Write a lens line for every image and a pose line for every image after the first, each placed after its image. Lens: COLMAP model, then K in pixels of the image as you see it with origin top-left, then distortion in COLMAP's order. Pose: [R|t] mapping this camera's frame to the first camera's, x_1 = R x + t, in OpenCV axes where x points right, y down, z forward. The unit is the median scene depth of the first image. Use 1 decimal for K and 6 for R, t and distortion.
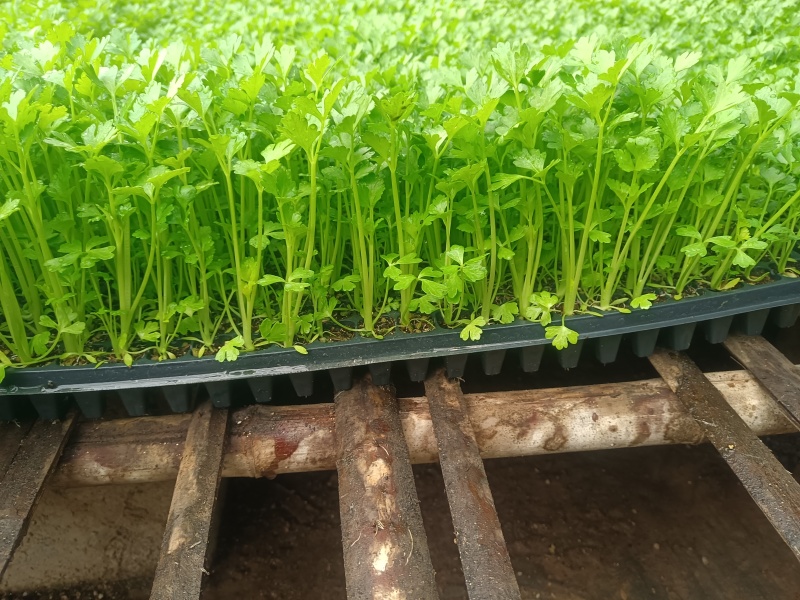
lens RADIAL K [[595.2, 0, 399.6], [0, 595.2, 300.0], [0, 0, 1]] dist [-0.000899, -0.002747]
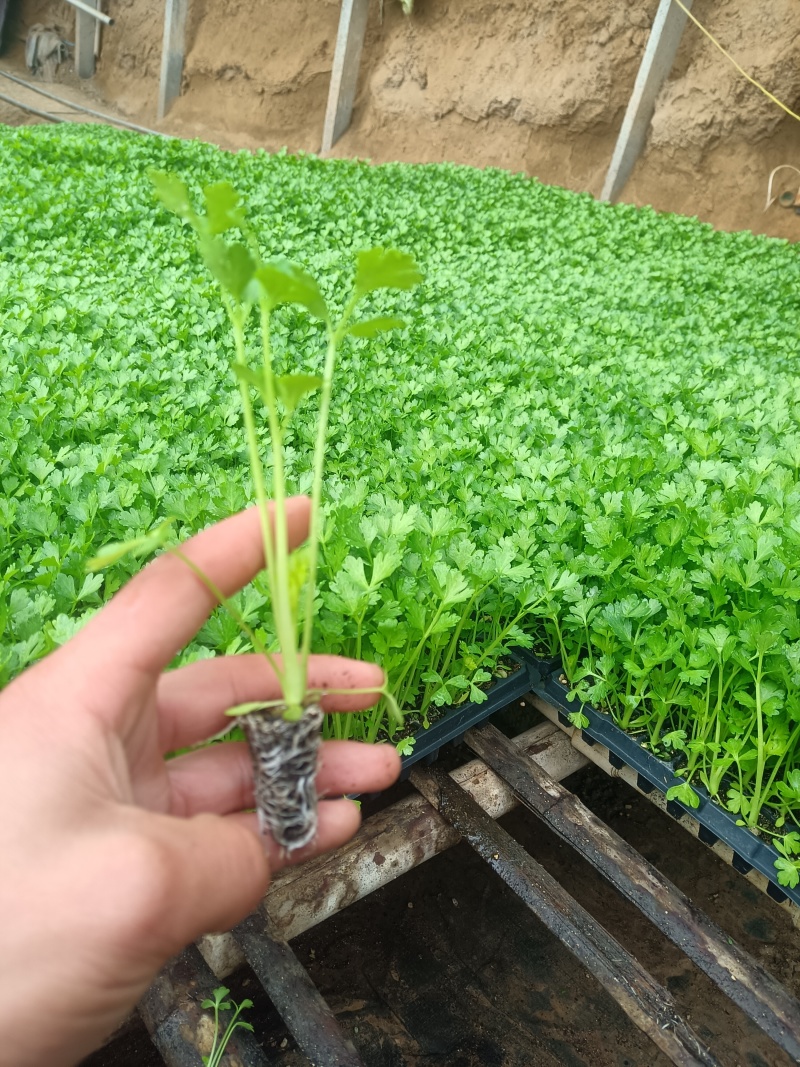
lens RADIAL K [[793.8, 0, 402.1], [0, 793.8, 534.0], [0, 0, 1]] dist [-0.000899, -0.002747]
pose [[0.834587, -0.172920, 0.523033, -0.253226], [0.170292, 0.983936, 0.053570, -0.419071], [-0.523895, 0.044359, 0.850627, -0.208070]]
